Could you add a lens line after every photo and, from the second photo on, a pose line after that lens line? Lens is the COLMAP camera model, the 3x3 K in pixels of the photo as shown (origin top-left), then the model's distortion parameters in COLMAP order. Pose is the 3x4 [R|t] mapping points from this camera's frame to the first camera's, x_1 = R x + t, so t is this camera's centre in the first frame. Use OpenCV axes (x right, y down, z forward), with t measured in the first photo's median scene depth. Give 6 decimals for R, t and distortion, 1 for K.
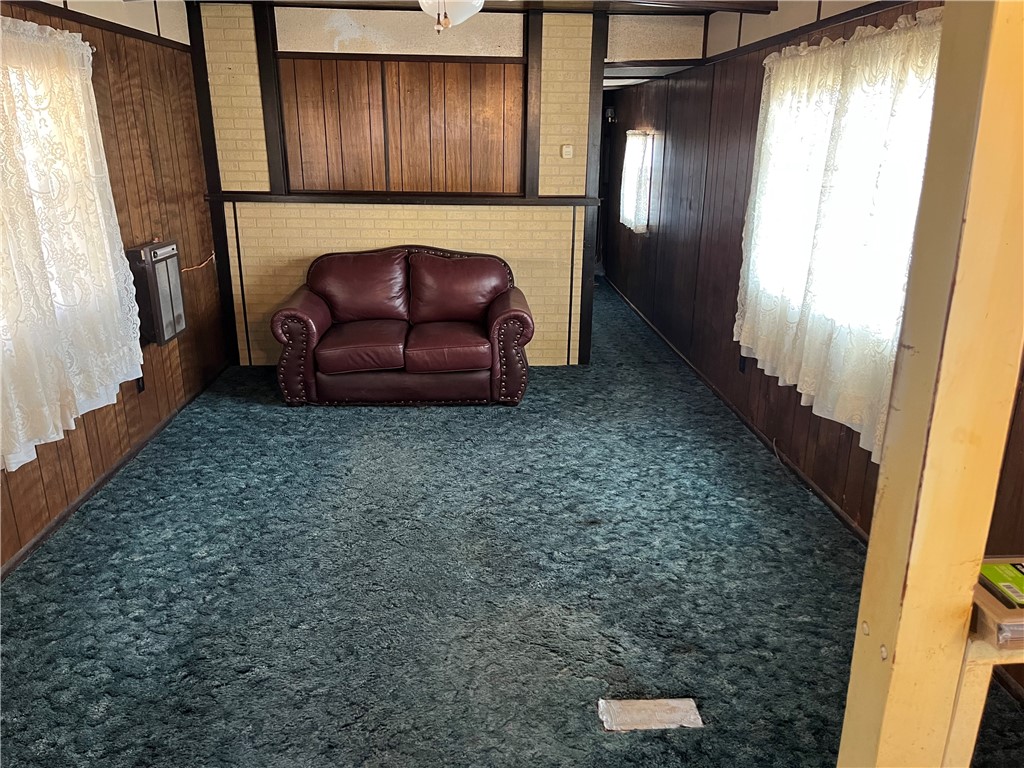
lens RADIAL K [[772.4, 0, 513.4], [0, 772.4, 384.9], [0, 0, 1]] dist [0.067487, -0.080498]
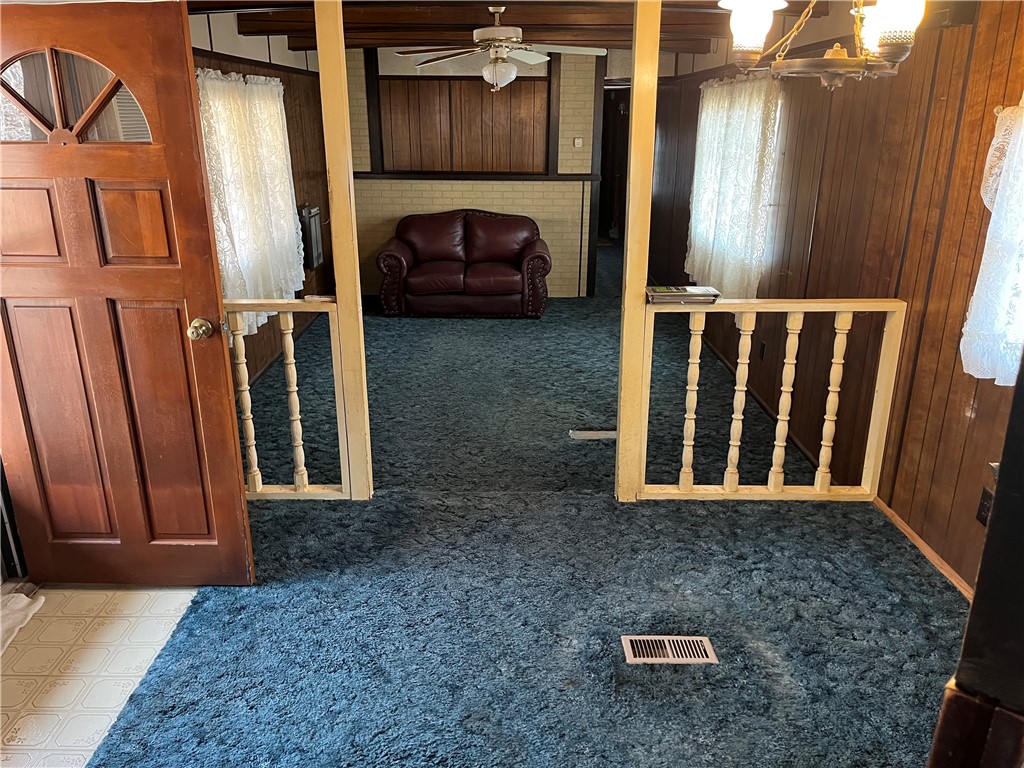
lens RADIAL K [[772.4, 0, 510.9], [0, 772.4, 382.1], [0, 0, 1]] dist [0.067487, -0.080498]
pose [[0.998454, 0.011936, -0.054287, 0.031171], [-0.010563, 0.999619, 0.025502, 0.109816], [0.054571, -0.024890, 0.998200, -0.465954]]
